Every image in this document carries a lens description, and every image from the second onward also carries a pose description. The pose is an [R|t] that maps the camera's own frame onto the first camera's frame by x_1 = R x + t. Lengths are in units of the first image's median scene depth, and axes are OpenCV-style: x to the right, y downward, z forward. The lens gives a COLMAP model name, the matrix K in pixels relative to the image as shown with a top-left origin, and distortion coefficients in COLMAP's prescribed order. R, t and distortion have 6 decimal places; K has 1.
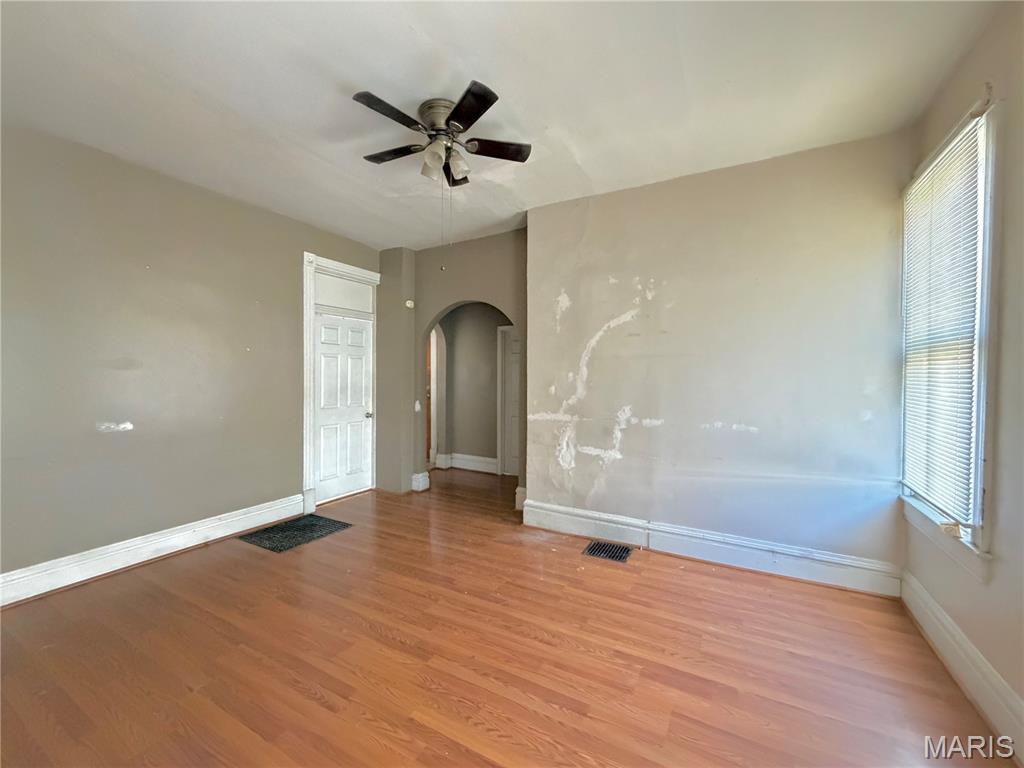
lens RADIAL K [[407.0, 0, 510.3], [0, 407.0, 382.3], [0, 0, 1]] dist [0.001371, 0.000325]
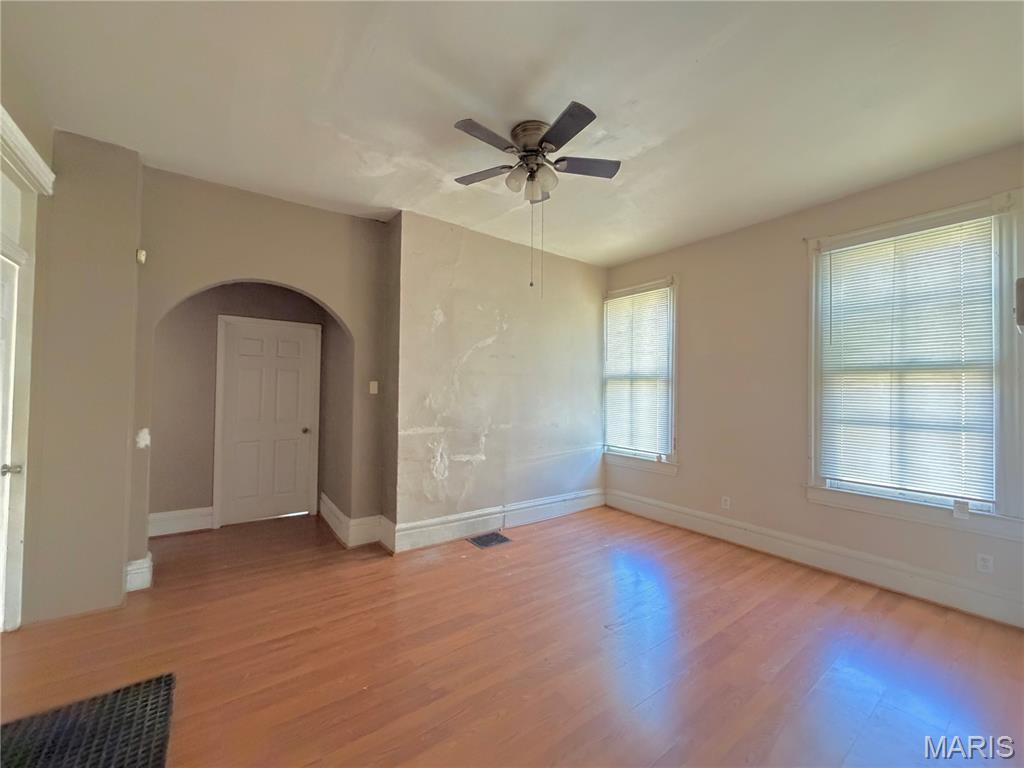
lens RADIAL K [[407.0, 0, 510.3], [0, 407.0, 381.7], [0, 0, 1]] dist [0.001371, 0.000325]
pose [[0.418570, 0.022282, 0.907911, -0.747170], [-0.001079, 0.999710, -0.024038, -0.009745], [-0.908184, 0.009082, 0.418473, 0.423891]]
